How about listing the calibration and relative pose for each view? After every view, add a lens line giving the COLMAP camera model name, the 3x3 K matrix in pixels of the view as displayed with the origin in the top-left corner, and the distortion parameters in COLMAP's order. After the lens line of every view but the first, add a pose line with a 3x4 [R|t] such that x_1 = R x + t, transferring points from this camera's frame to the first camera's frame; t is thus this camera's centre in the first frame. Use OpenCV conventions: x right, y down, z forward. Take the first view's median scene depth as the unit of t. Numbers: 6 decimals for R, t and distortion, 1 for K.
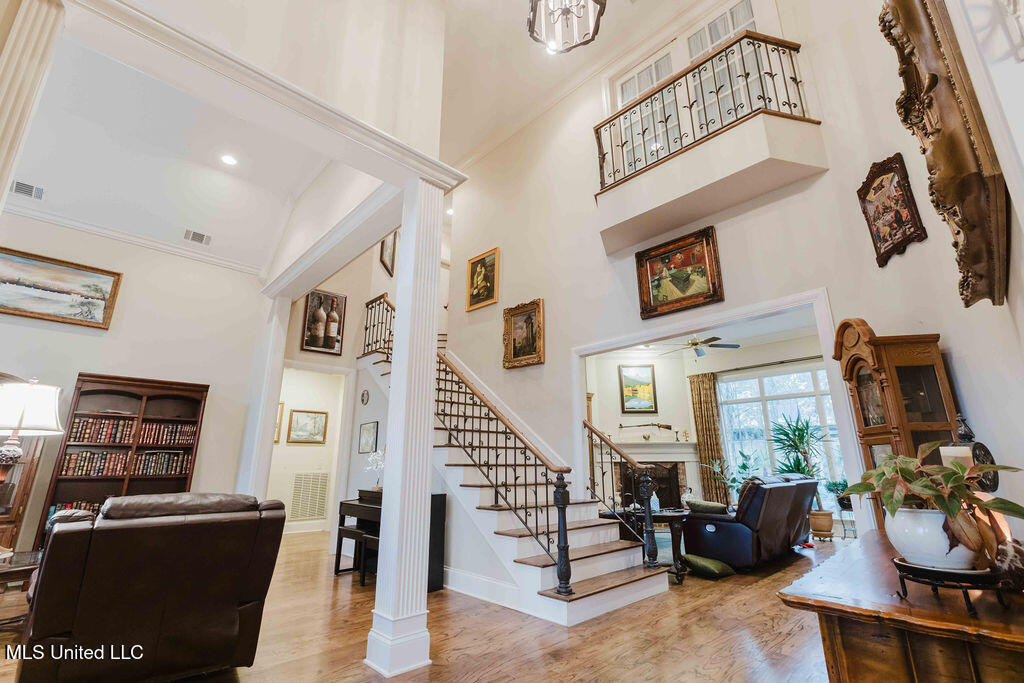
lens RADIAL K [[454.6, 0, 518.2], [0, 454.6, 339.8], [0, 0, 1]] dist [0.000241, 0.000494]
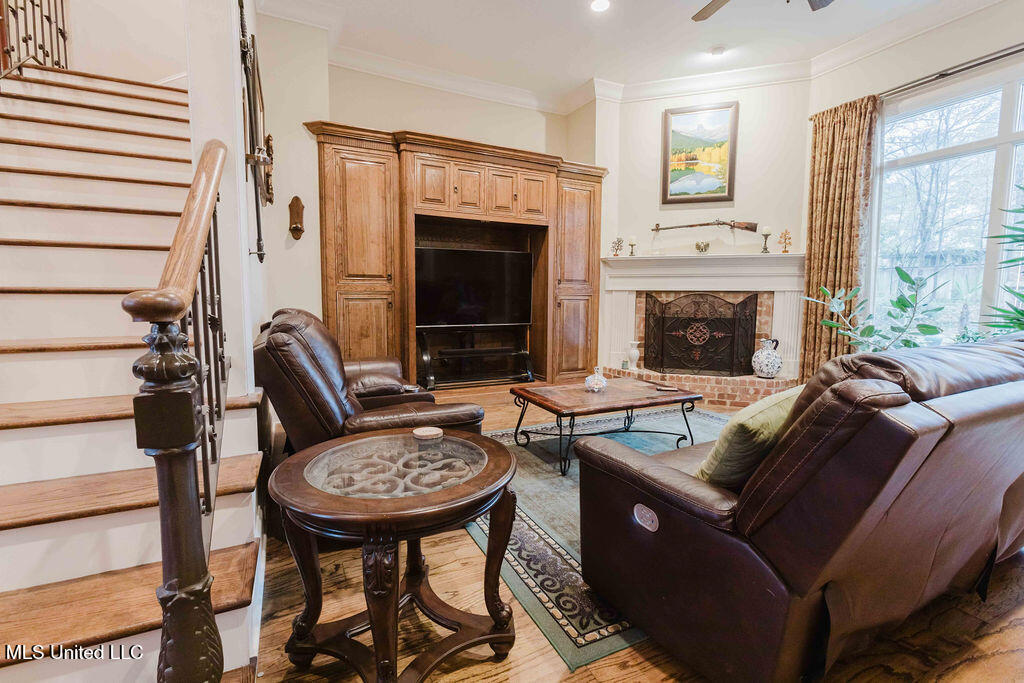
lens RADIAL K [[454.6, 0, 511.6], [0, 454.6, 333.7], [0, 0, 1]] dist [0.000241, 0.000494]
pose [[0.954218, 0.039184, -0.296534, 0.229000], [0.064784, 0.940775, 0.332783, 0.117132], [0.292012, -0.336759, 0.895166, 0.417180]]
